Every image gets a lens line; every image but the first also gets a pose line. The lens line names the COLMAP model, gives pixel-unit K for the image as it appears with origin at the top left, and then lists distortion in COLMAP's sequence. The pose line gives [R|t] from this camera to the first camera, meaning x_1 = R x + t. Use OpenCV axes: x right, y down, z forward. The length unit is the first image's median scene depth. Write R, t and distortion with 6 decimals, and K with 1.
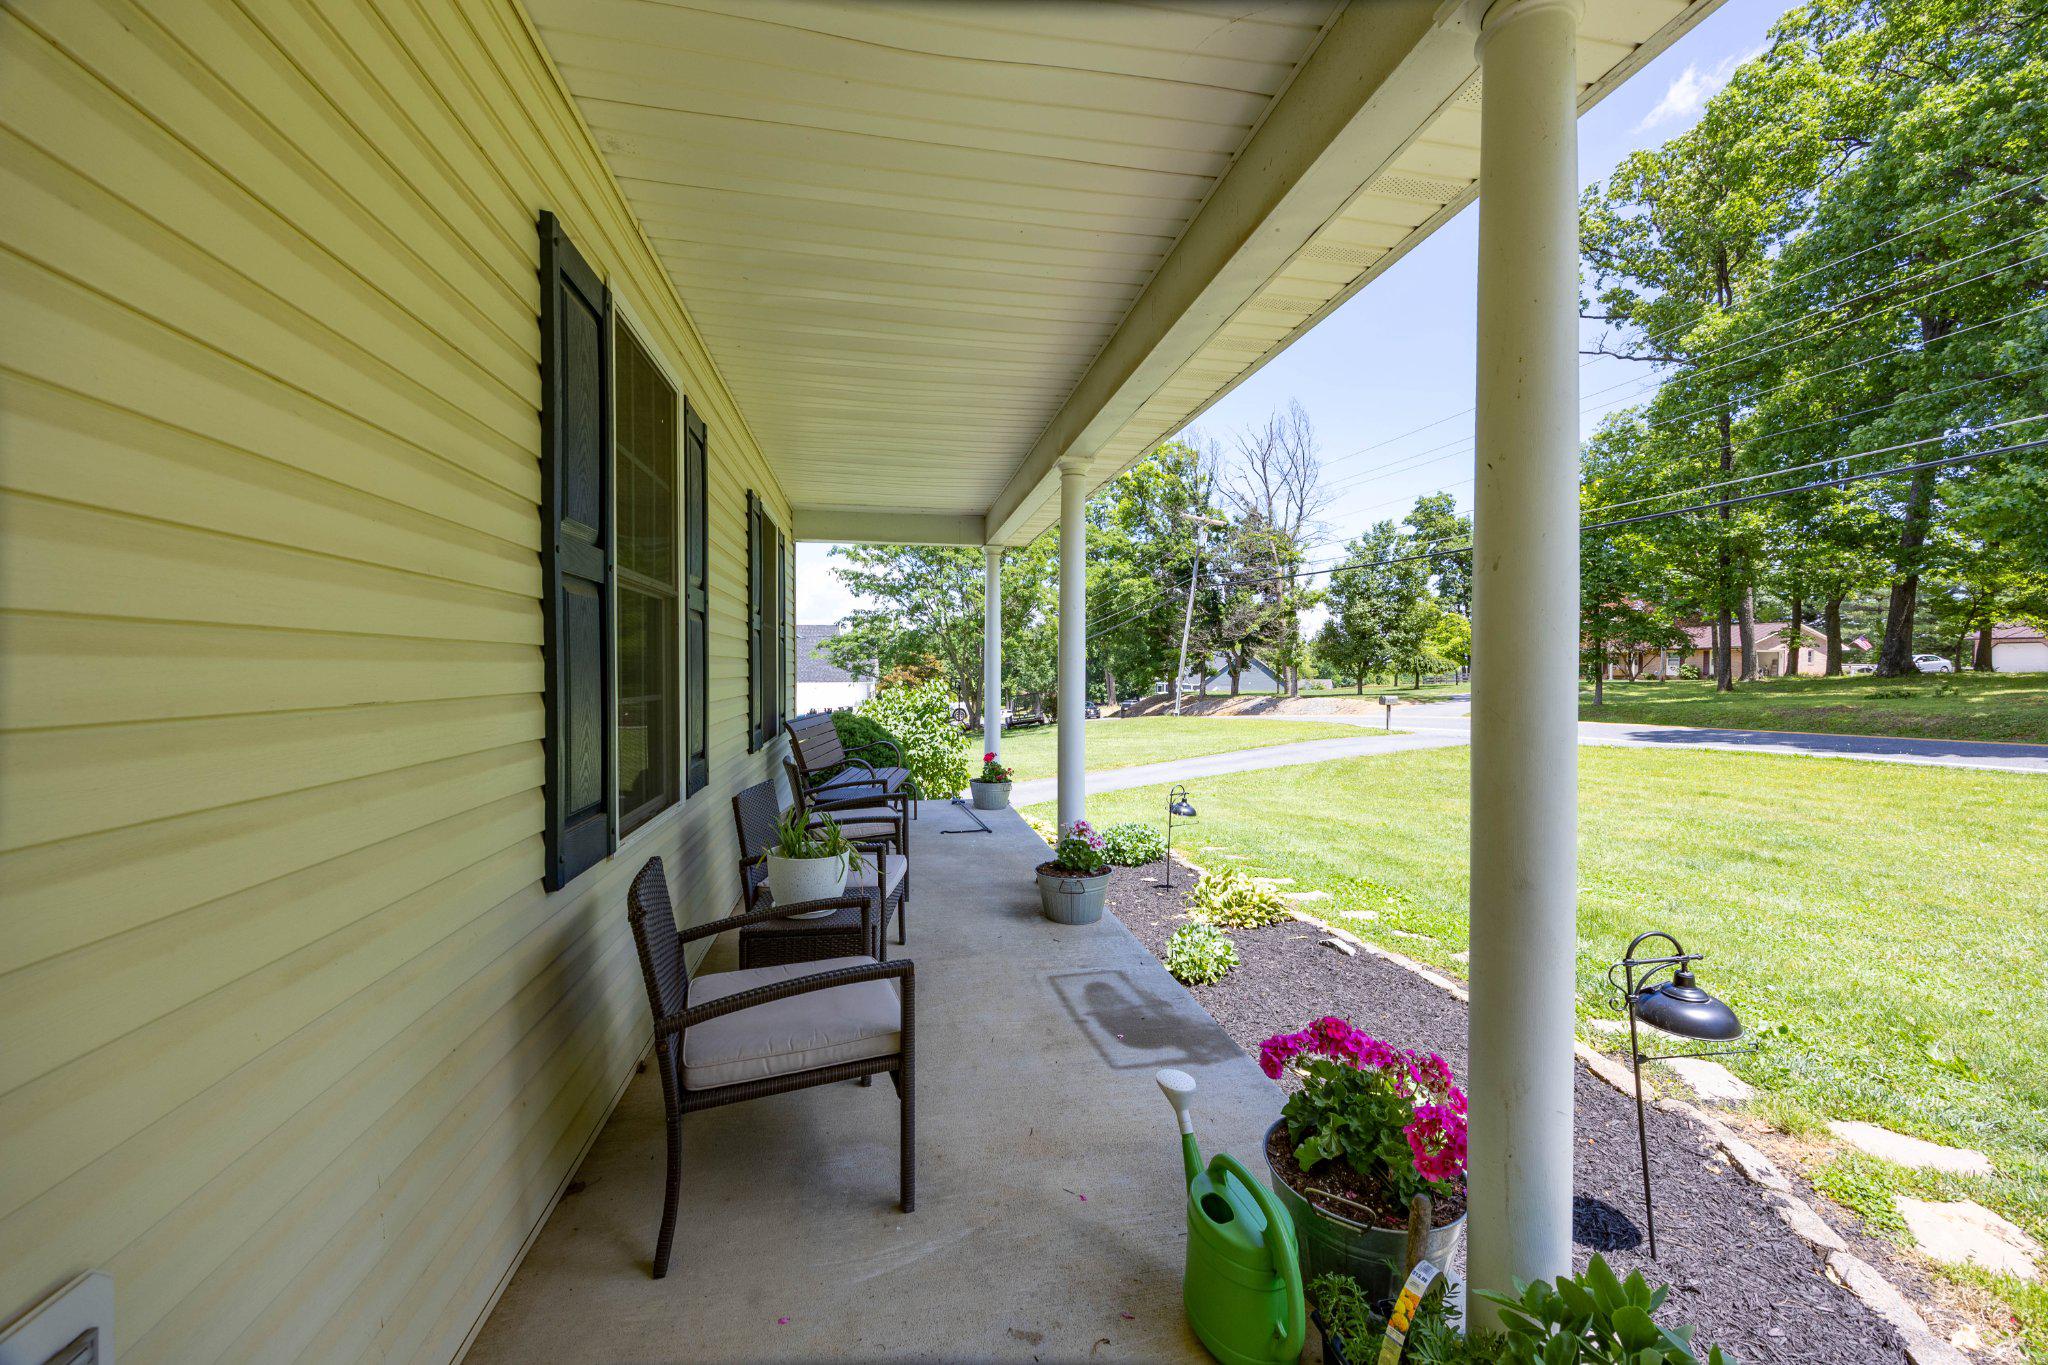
lens RADIAL K [[788.6, 0, 1023.7], [0, 788.6, 680.5], [0, 0, 1]] dist [-0.003092, 0.000478]
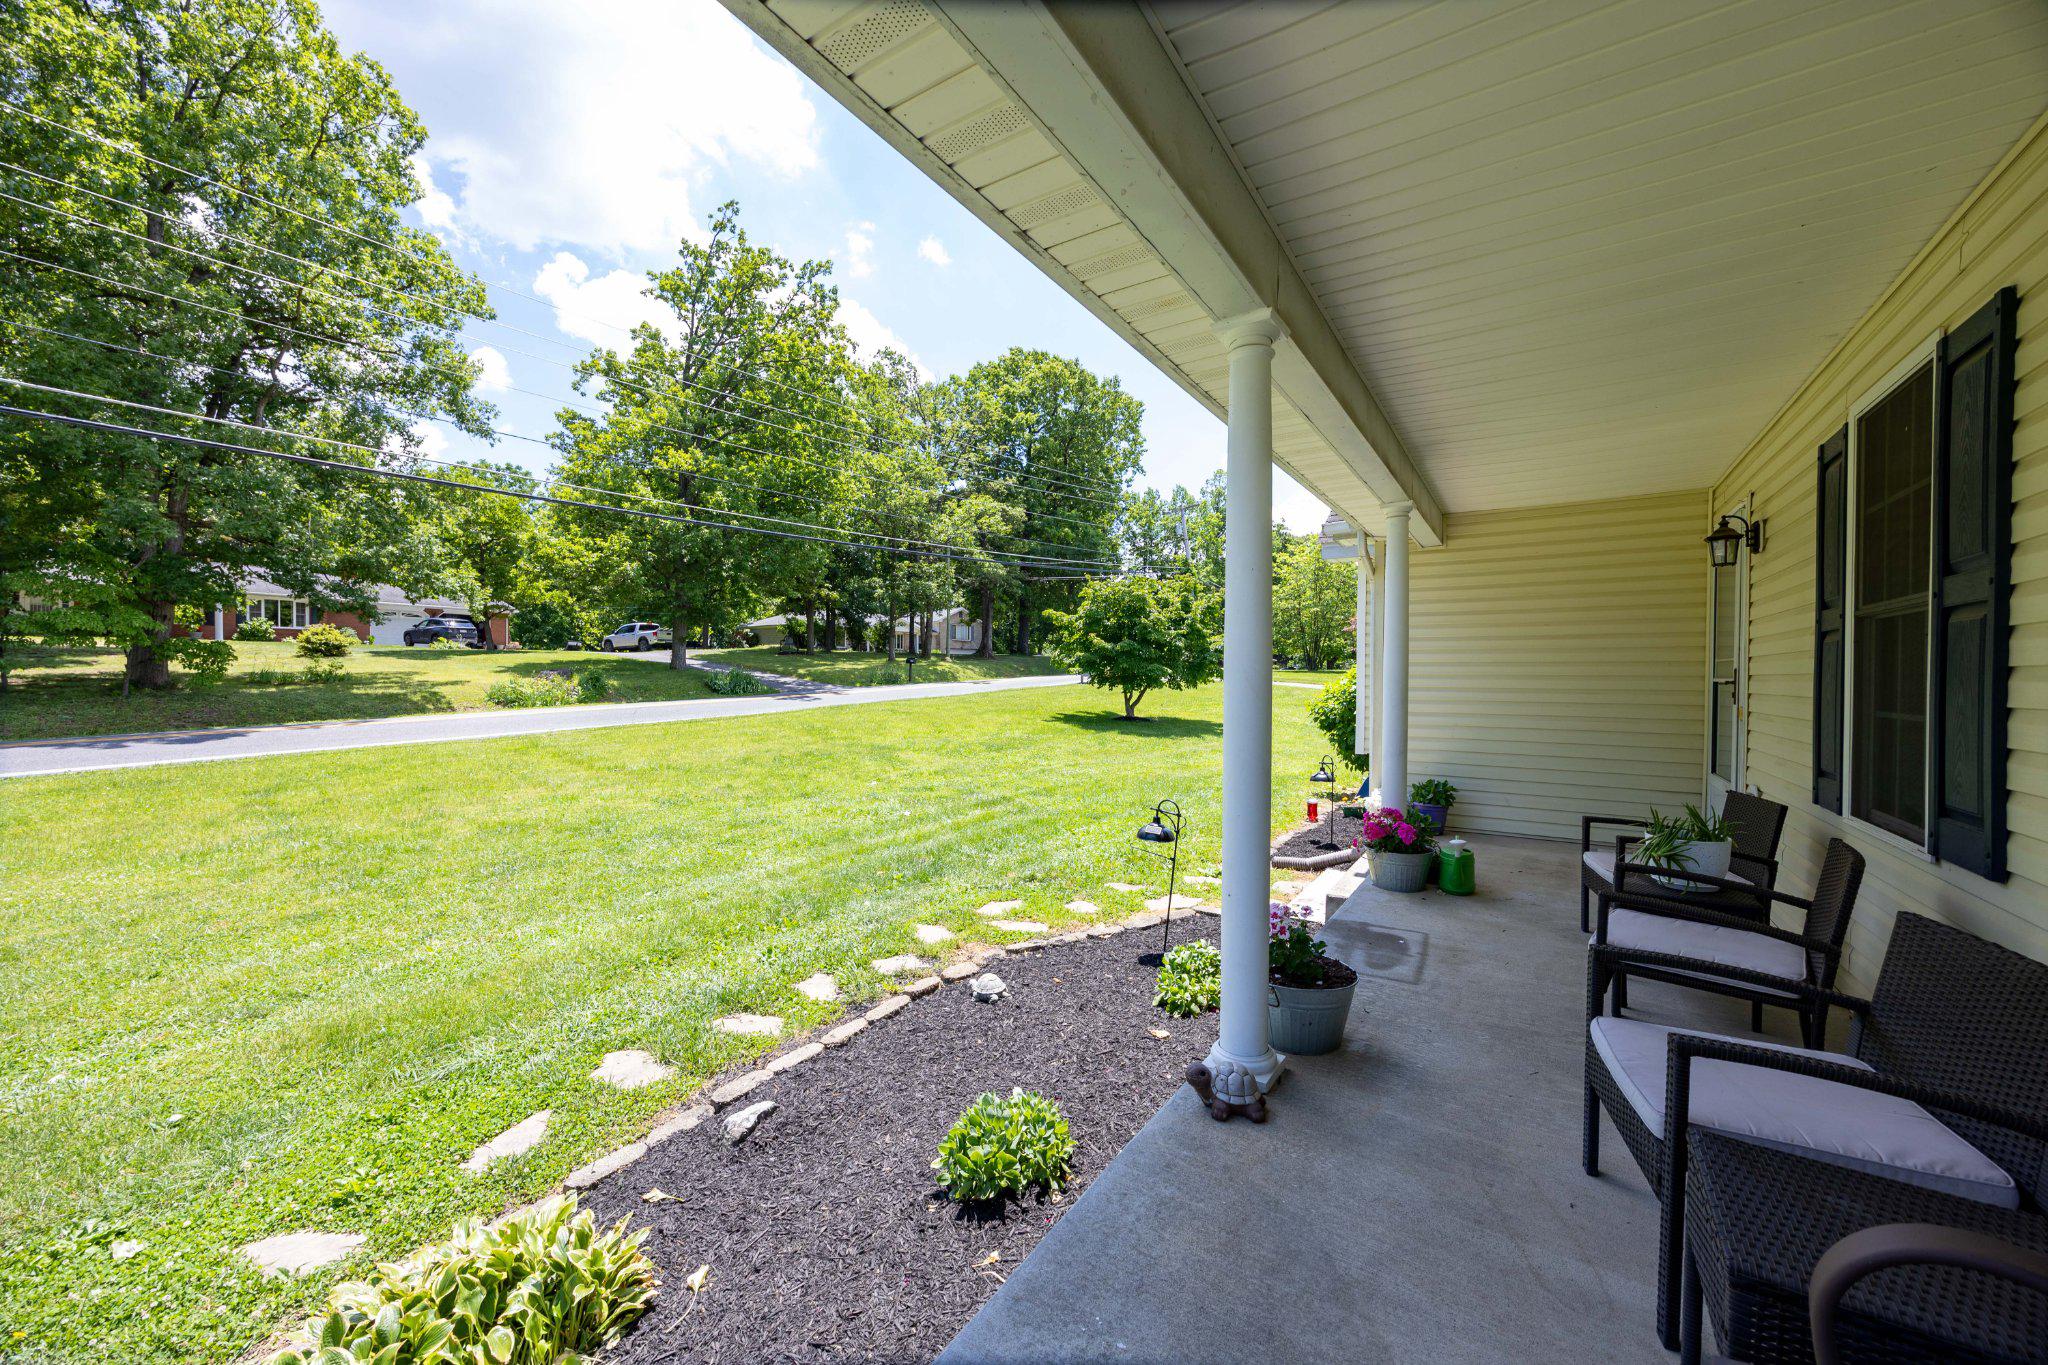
lens RADIAL K [[788.6, 0, 1018.9], [0, 788.6, 683.9], [0, 0, 1]] dist [-0.003092, 0.000478]
pose [[-0.721462, -0.004855, 0.692437, -0.327861], [0.002537, 0.999950, 0.009655, -0.018750], [-0.692449, 0.008723, -0.721414, 2.304365]]
